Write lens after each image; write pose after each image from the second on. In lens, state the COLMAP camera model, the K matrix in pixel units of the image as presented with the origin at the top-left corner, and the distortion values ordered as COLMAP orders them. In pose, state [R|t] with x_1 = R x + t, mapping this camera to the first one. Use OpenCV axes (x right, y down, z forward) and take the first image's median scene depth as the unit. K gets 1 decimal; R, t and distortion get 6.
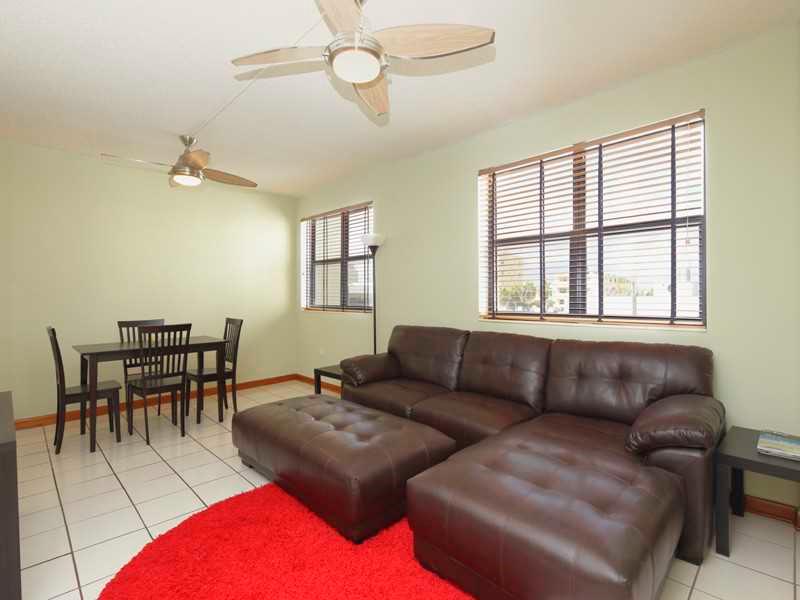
lens RADIAL K [[387.7, 0, 400.0], [0, 387.7, 300.0], [0, 0, 1]] dist [-0.000743, -0.000651]
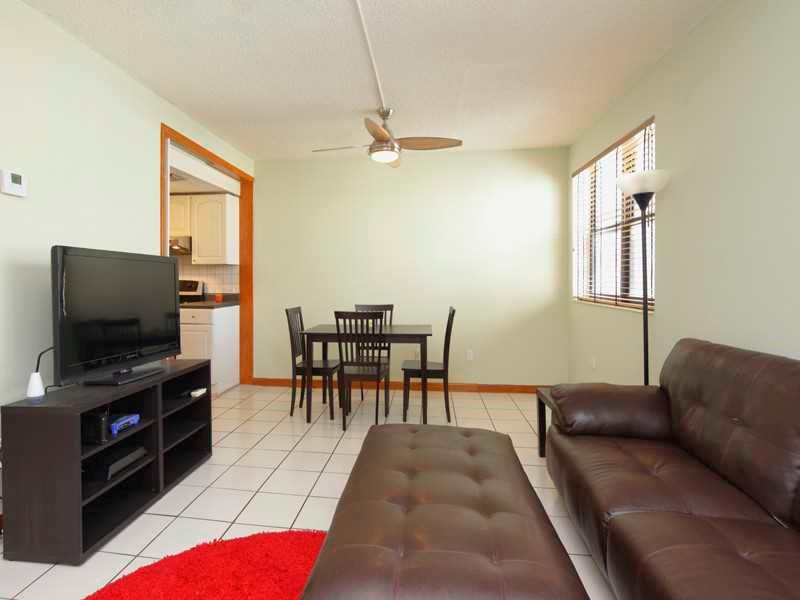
lens RADIAL K [[390.4, 0, 400.7], [0, 390.4, 290.1], [0, 0, 1]] dist [0.018976, -0.000242]
pose [[0.605517, 0.009627, -0.795774, 0.232517], [-0.012594, 0.999918, 0.002513, 0.007829], [0.795733, 0.008500, 0.605588, 0.484492]]
